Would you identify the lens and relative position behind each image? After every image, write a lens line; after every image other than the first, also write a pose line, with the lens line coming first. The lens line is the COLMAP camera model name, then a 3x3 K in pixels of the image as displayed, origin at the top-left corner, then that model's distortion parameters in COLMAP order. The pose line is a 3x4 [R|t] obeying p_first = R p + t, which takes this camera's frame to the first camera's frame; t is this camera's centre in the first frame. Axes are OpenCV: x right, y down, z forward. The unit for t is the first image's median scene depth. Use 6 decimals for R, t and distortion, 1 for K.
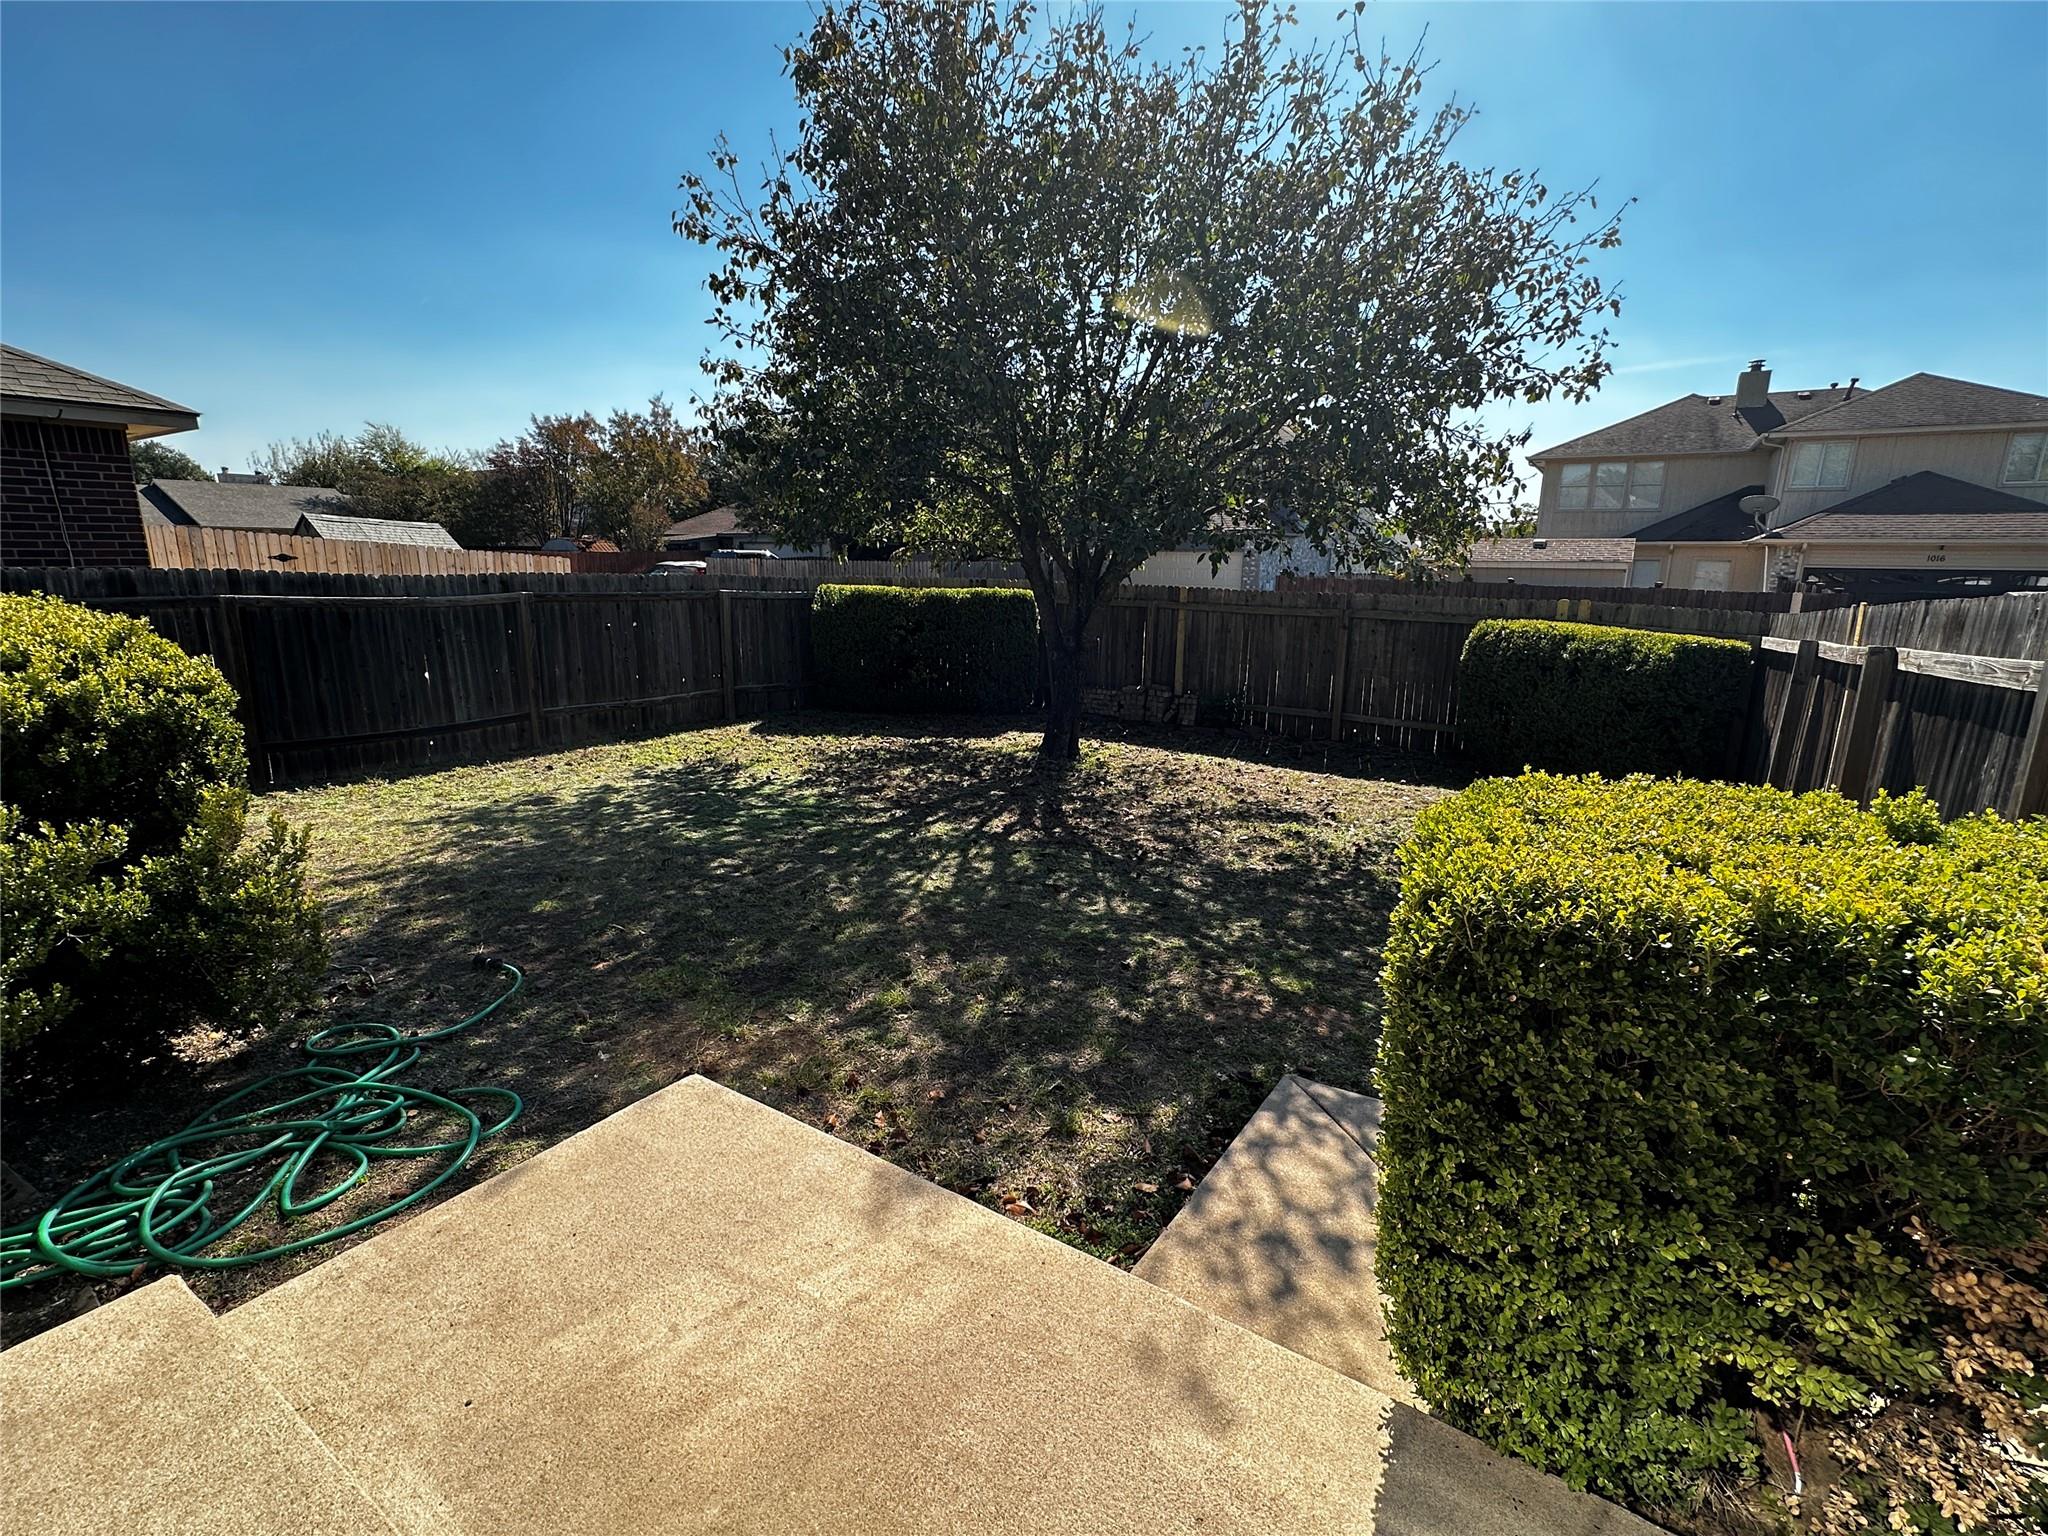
lens RADIAL K [[934.4, 0, 1024.0], [0, 934.4, 768.0], [0, 0, 1]] dist [-0.003100, -0.000341]
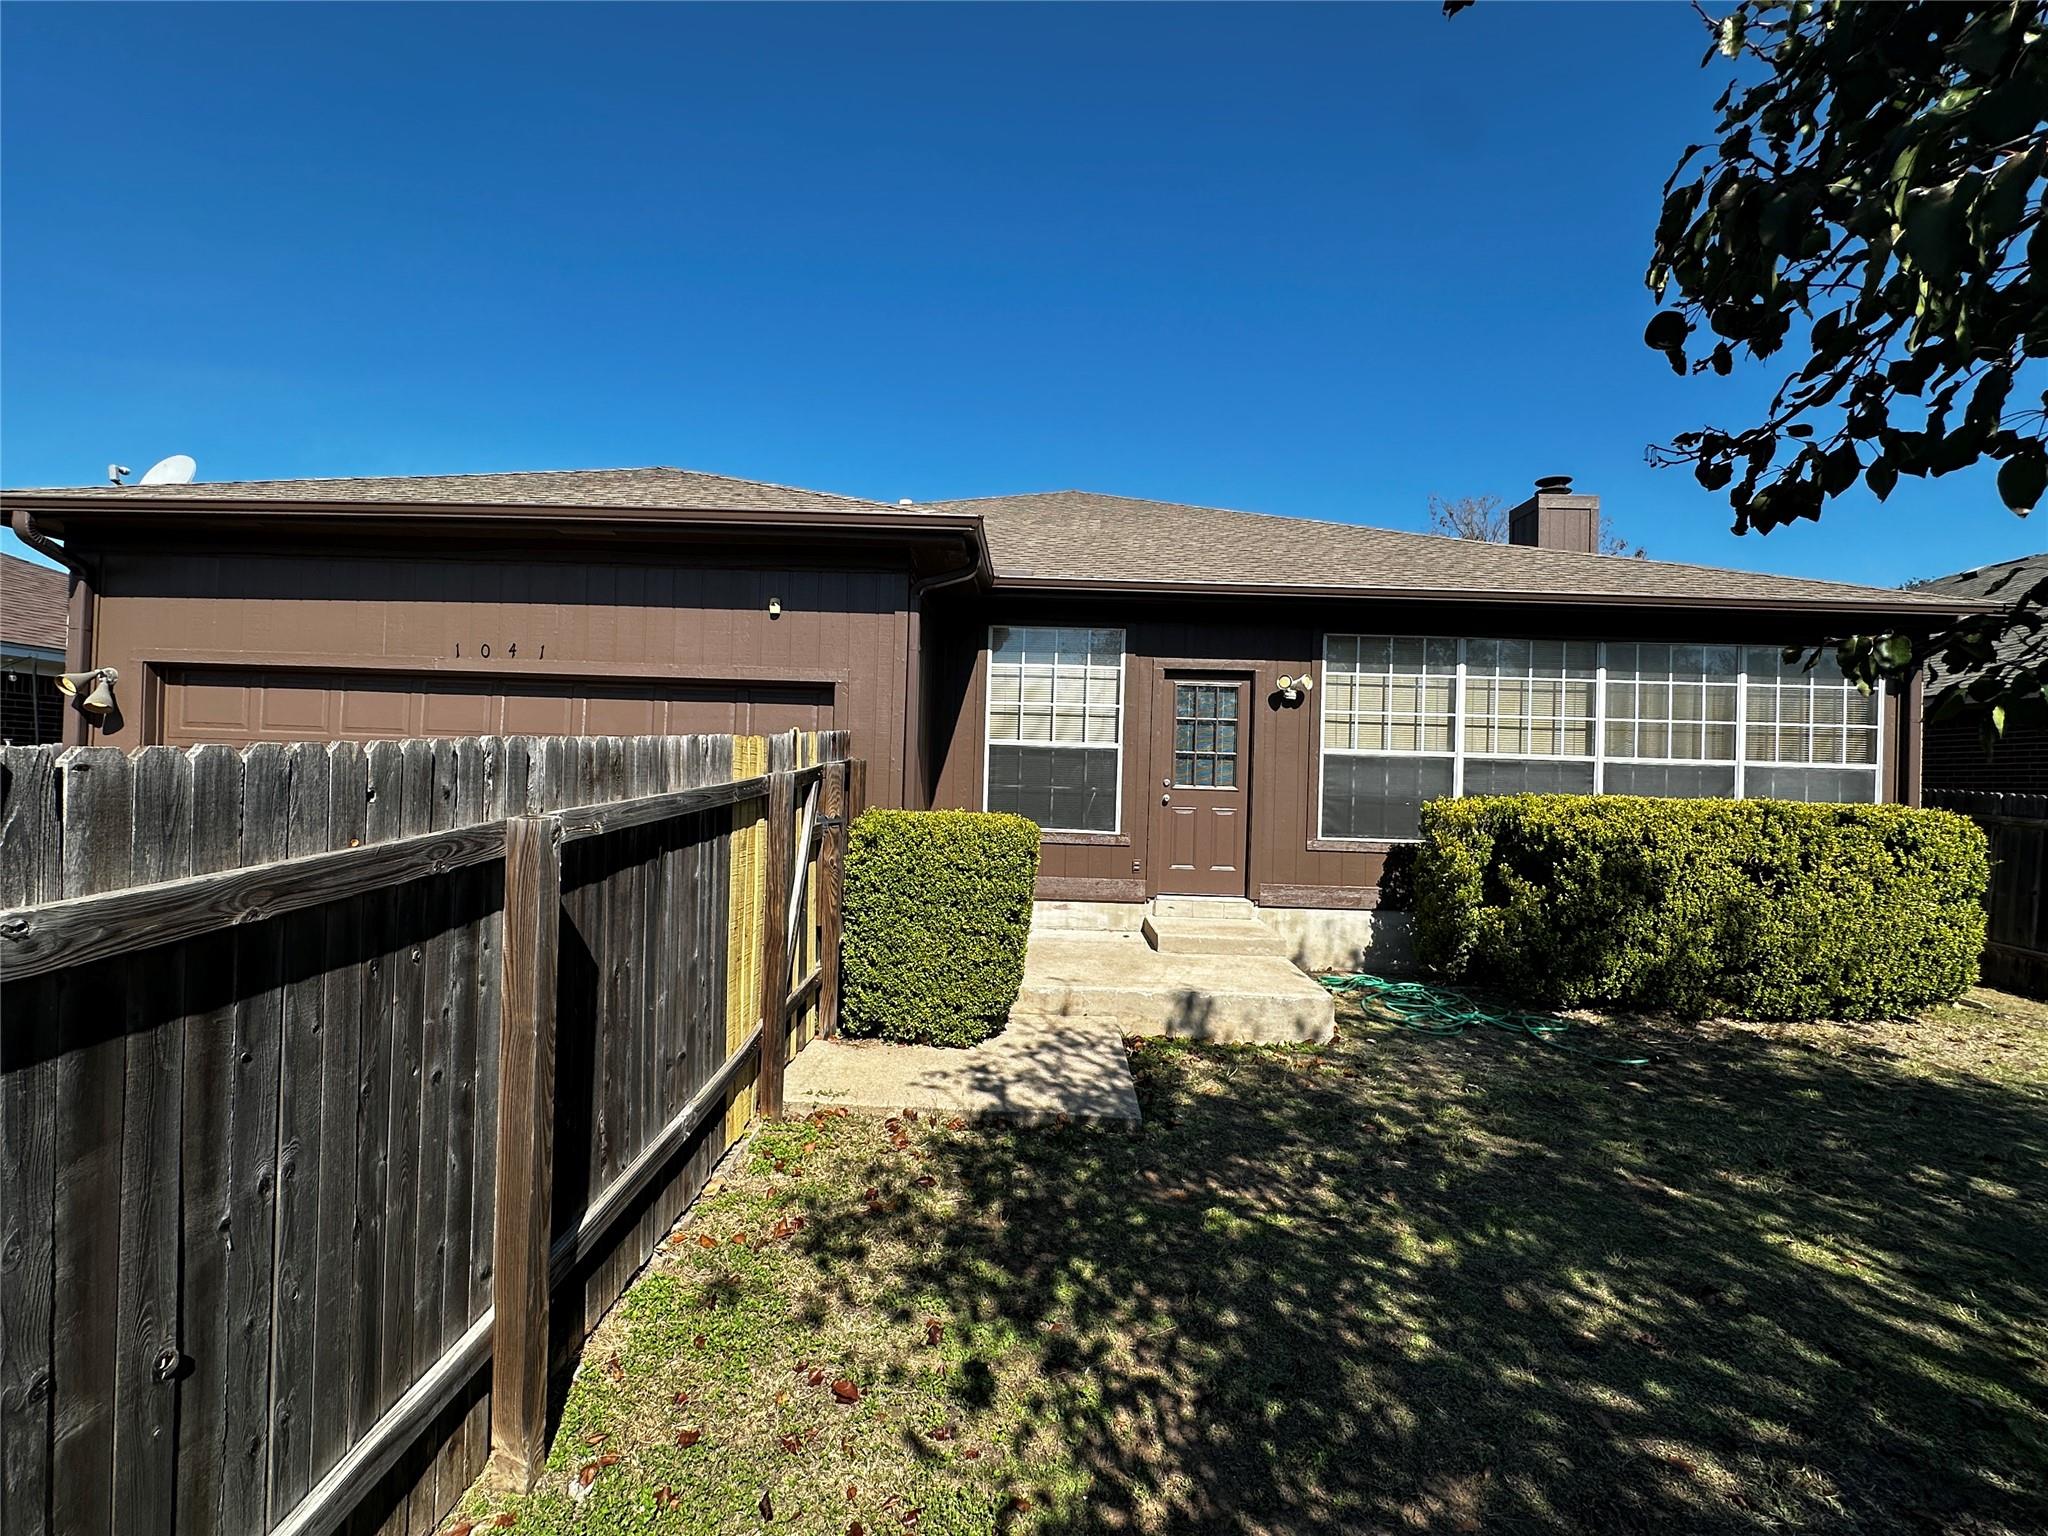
lens RADIAL K [[934.4, 0, 1024.0], [0, 934.4, 768.0], [0, 0, 1]] dist [-0.003100, -0.000341]
pose [[-0.847595, -0.048218, -0.528449, 0.940961], [-0.161421, 0.972096, 0.170211, -0.287593], [0.505496, 0.229573, -0.831727, 1.579501]]
